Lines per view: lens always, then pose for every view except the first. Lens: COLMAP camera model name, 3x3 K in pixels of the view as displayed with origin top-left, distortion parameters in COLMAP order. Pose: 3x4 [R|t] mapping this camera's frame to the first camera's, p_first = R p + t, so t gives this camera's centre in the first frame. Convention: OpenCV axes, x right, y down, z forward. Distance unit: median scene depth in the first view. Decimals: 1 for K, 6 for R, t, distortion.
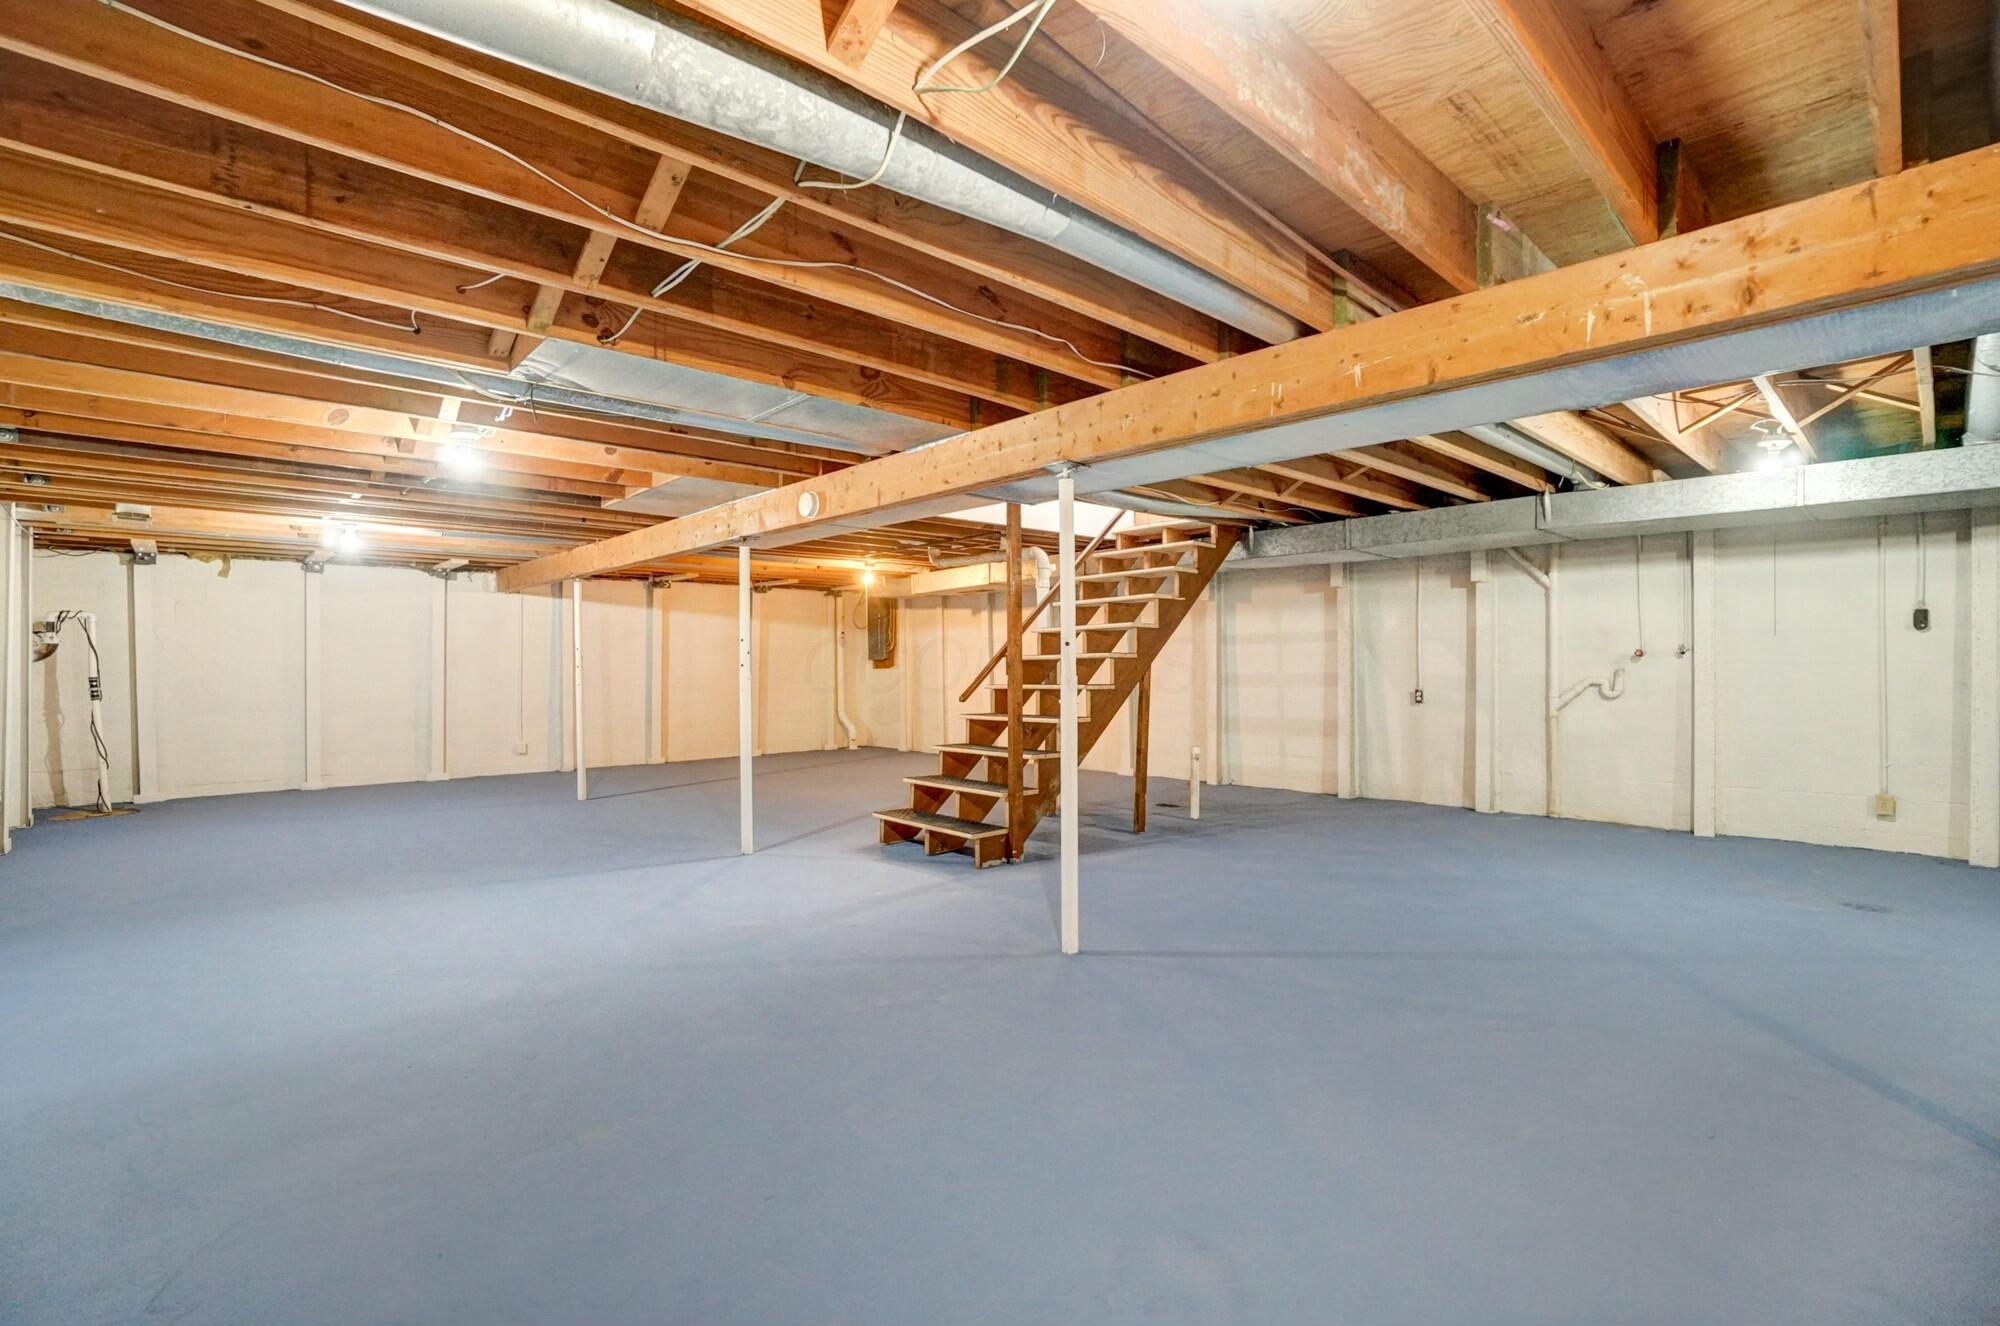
lens RADIAL K [[902.5, 0, 1005.2], [0, 902.5, 661.4], [0, 0, 1]] dist [-0.000949, -0.000100]
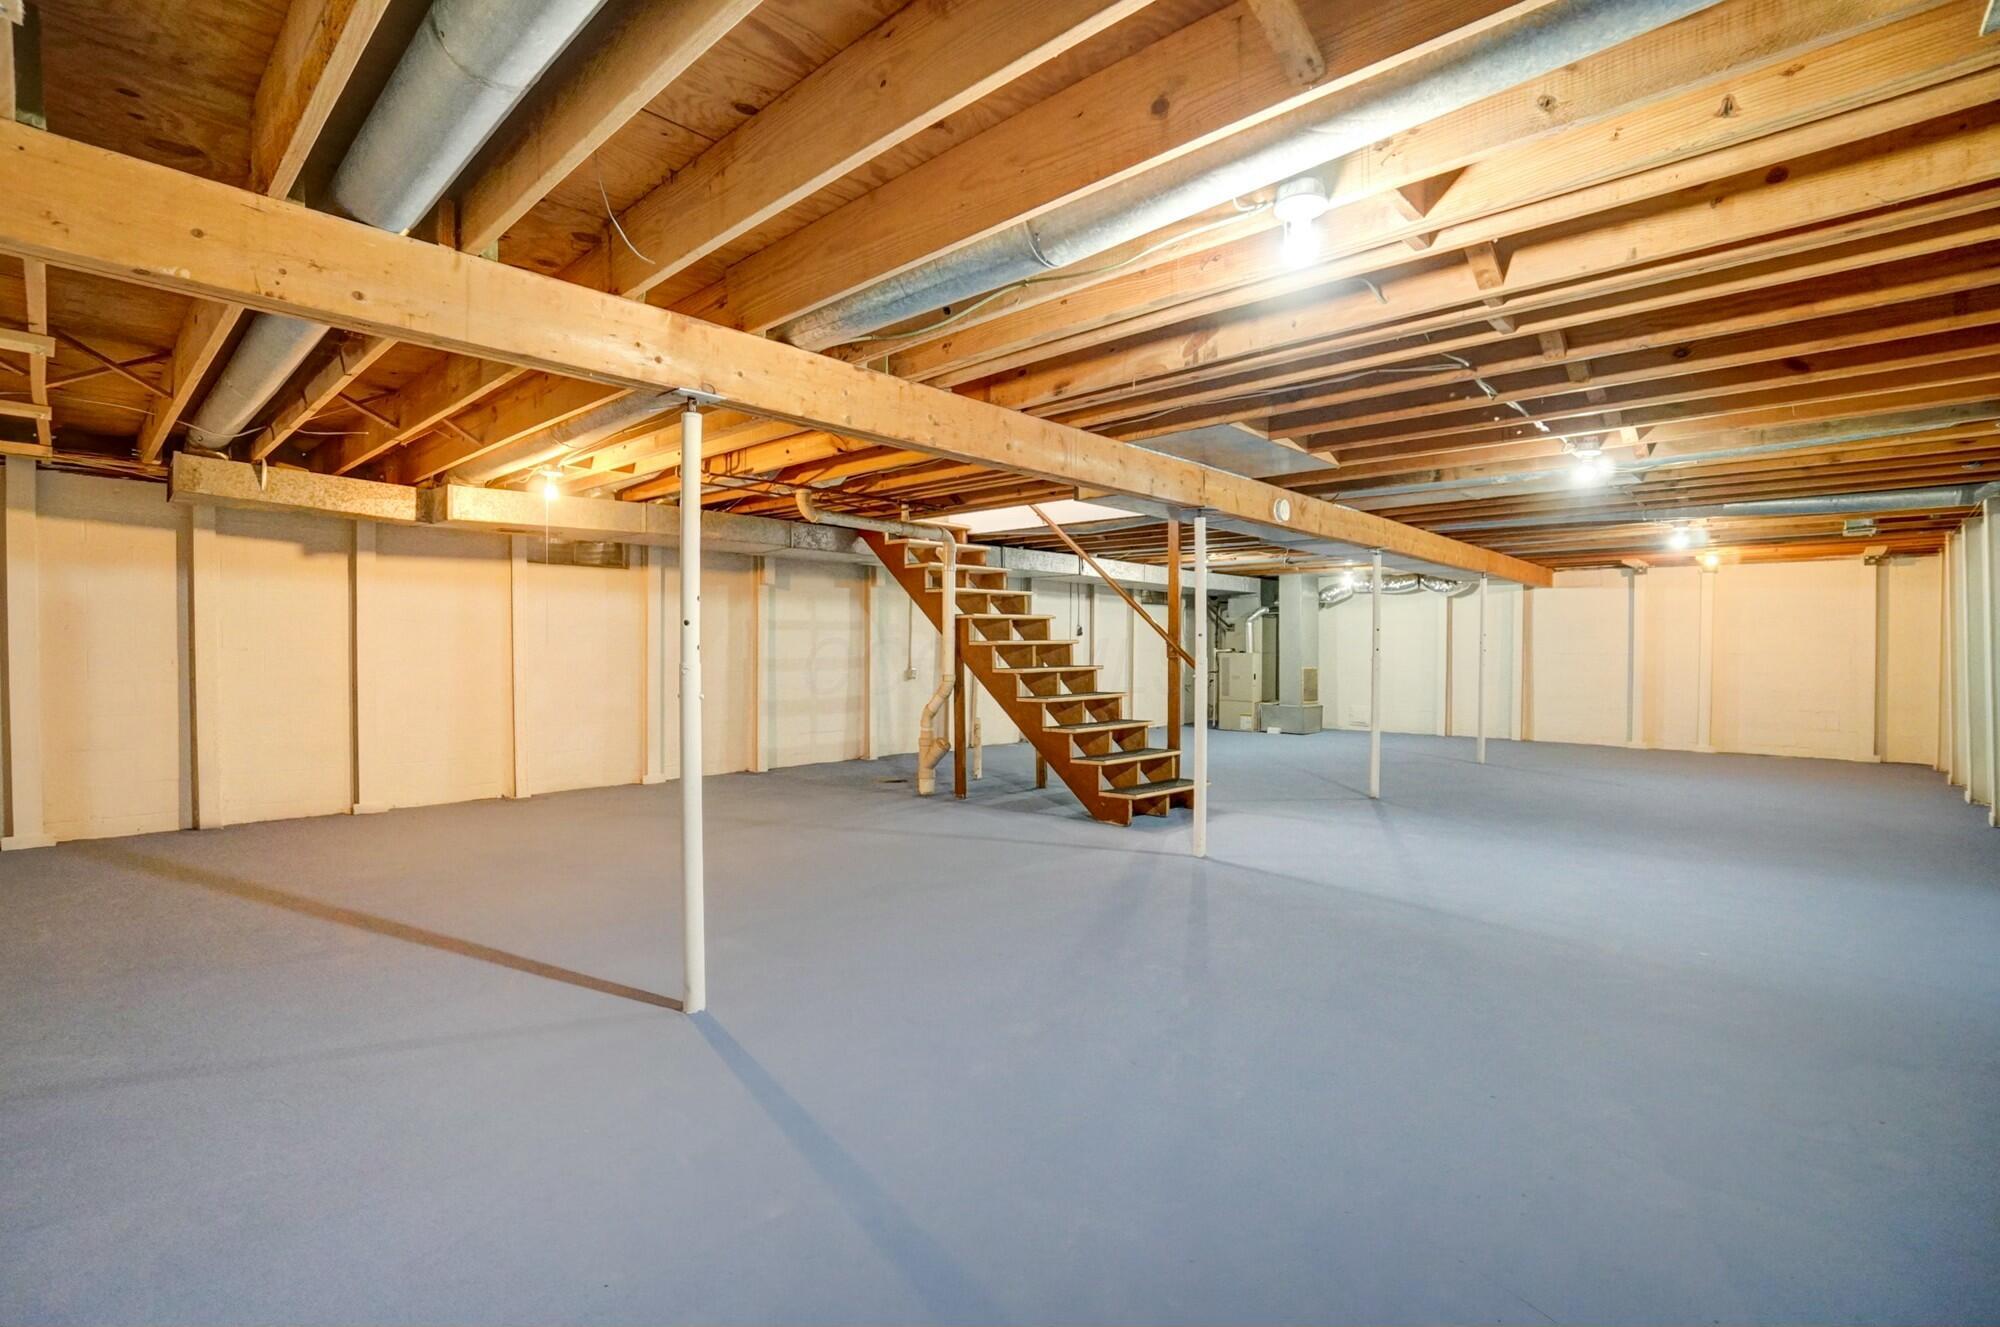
lens RADIAL K [[902.5, 0, 1005.2], [0, 902.5, 661.9], [0, 0, 1]] dist [-0.000949, -0.000100]
pose [[-0.047758, -0.011247, 0.998796, -0.887724], [-0.004593, 0.999929, 0.011040, 0.005484], [-0.998848, -0.004061, -0.047806, 0.912623]]
